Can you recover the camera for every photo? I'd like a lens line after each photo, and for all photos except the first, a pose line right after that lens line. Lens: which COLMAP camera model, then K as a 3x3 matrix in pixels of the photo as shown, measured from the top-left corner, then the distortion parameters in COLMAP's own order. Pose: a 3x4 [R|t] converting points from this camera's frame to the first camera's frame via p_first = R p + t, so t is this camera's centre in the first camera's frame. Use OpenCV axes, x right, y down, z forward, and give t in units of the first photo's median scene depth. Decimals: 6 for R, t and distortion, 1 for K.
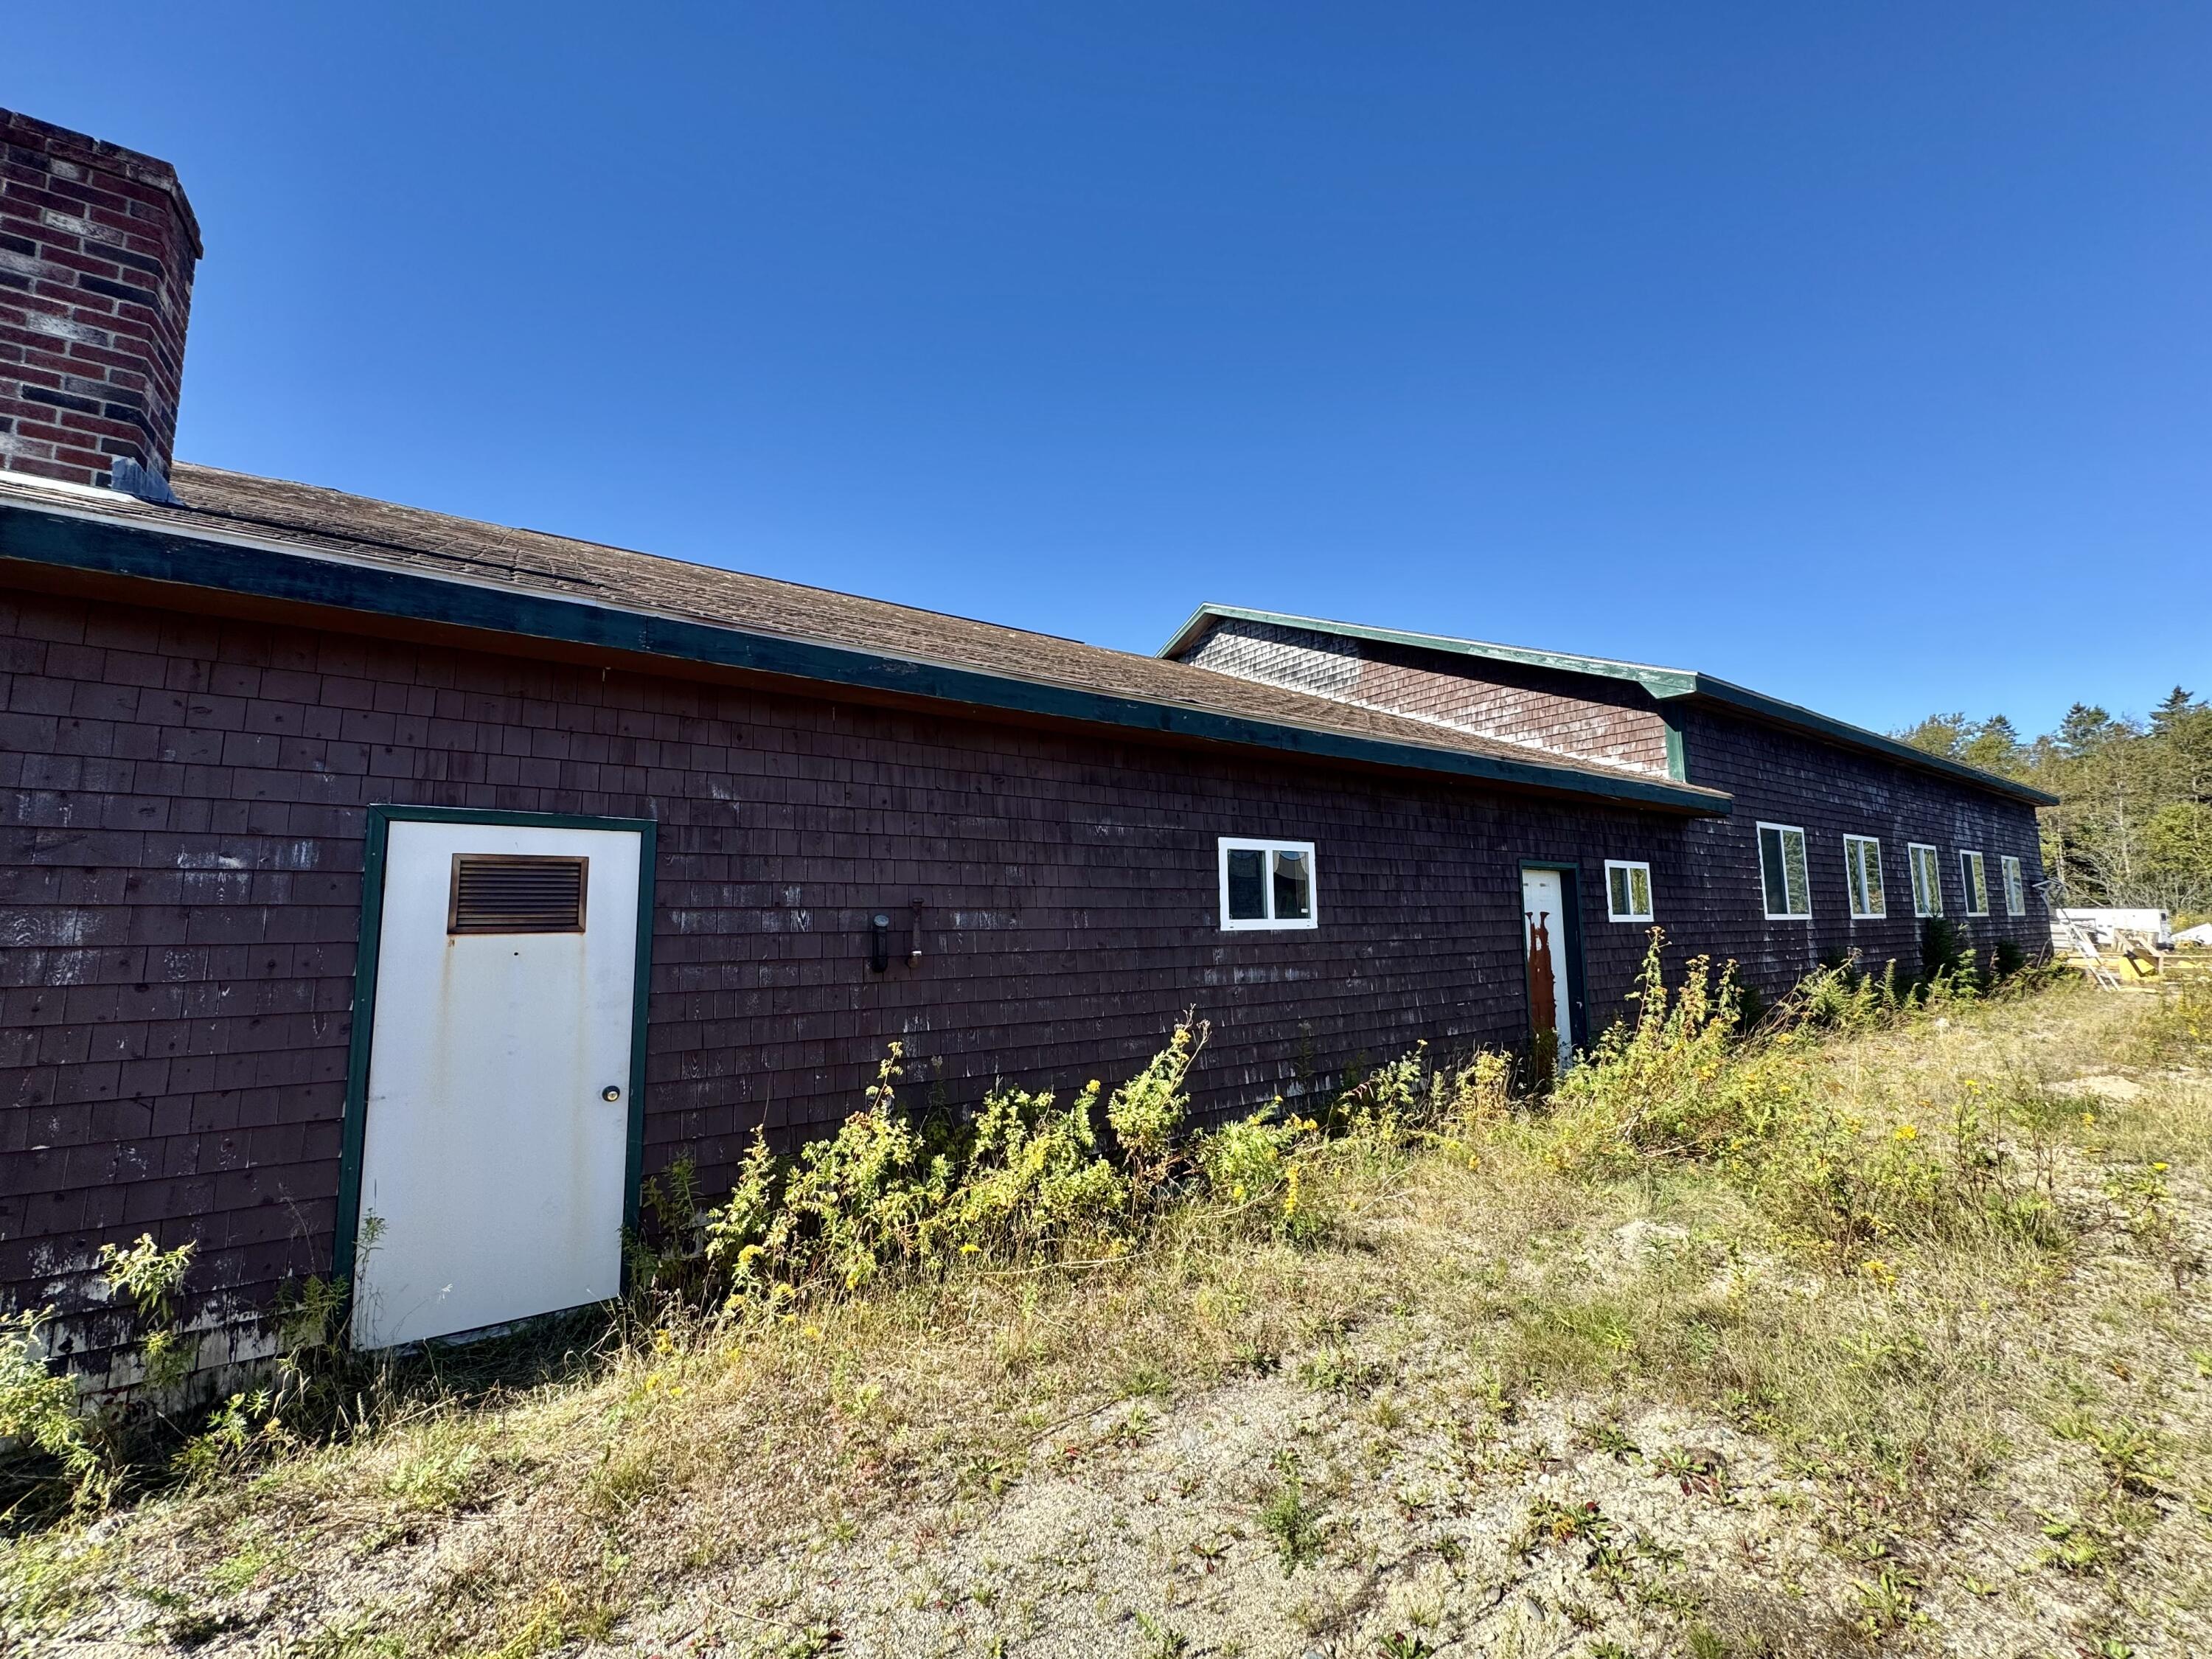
lens RADIAL K [[887.9, 0, 1094.5], [0, 887.9, 826.1], [0, 0, 1]] dist [-0.003576, 0.000155]
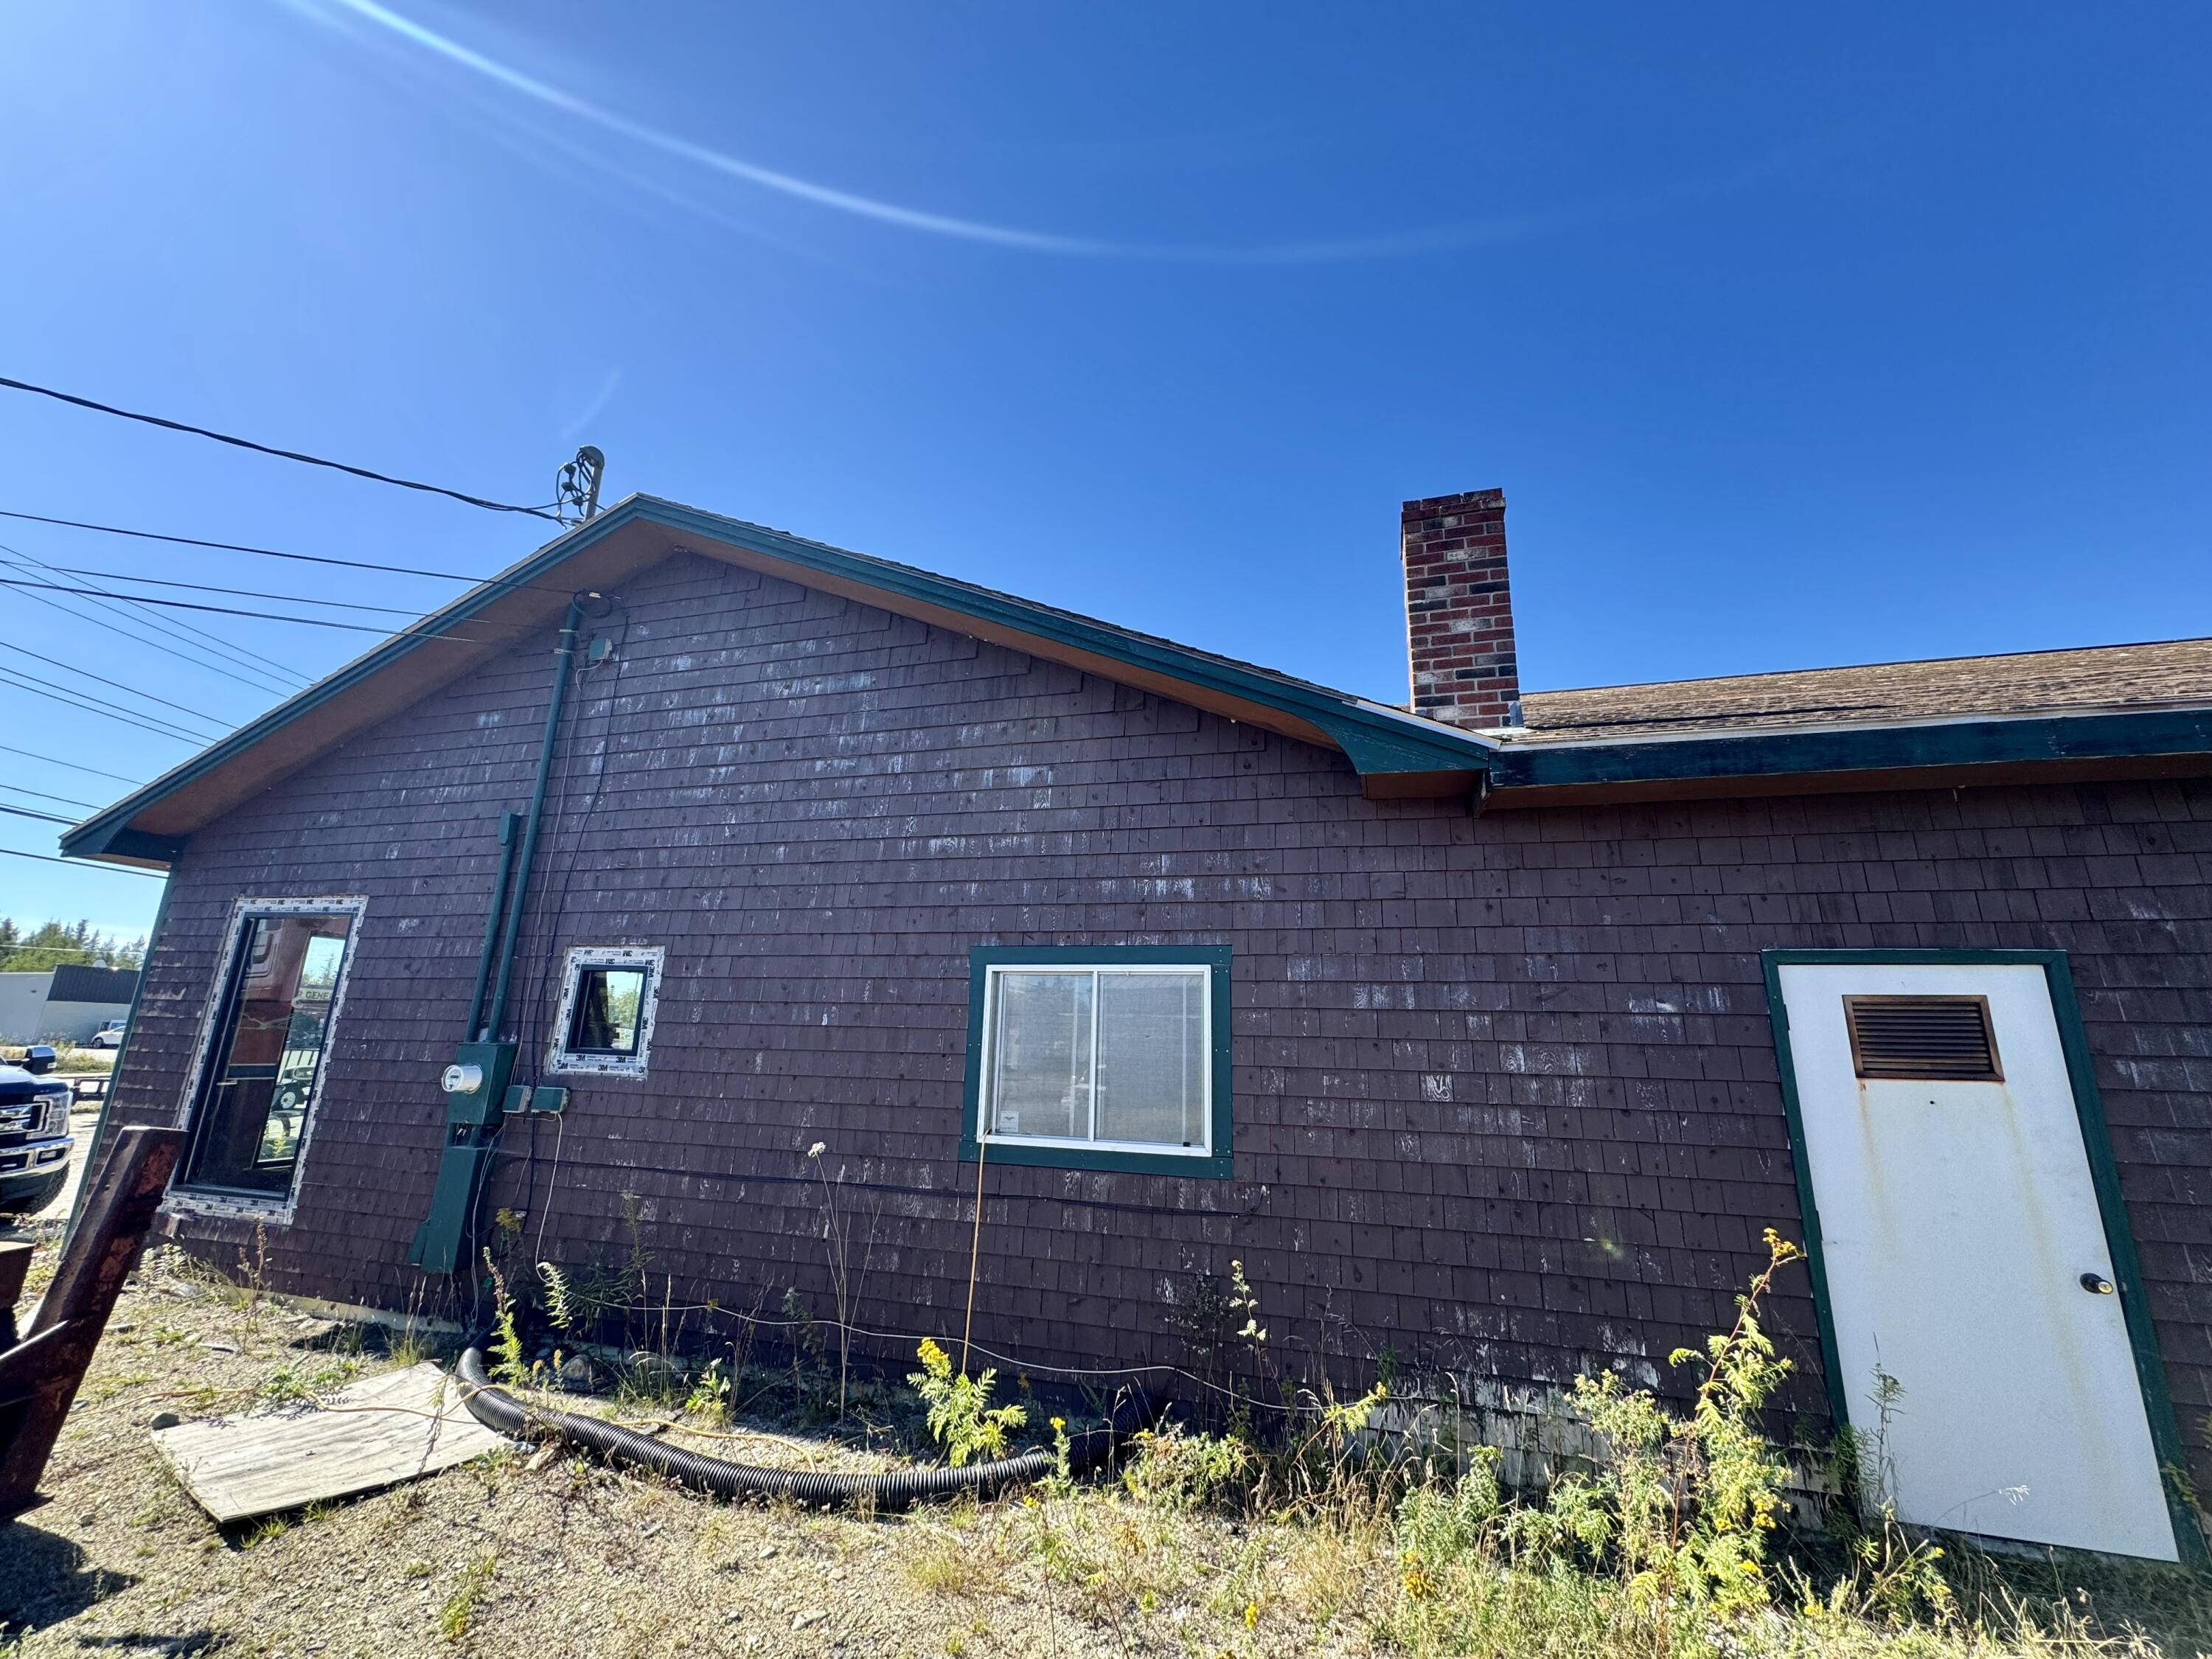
lens RADIAL K [[887.9, 0, 1099.5], [0, 887.9, 823.7], [0, 0, 1]] dist [-0.003576, 0.000155]
pose [[0.619784, -0.165458, -0.767132, -0.469245], [0.051240, 0.983968, -0.170829, -0.033633], [0.783098, 0.066569, 0.618325, -0.310923]]
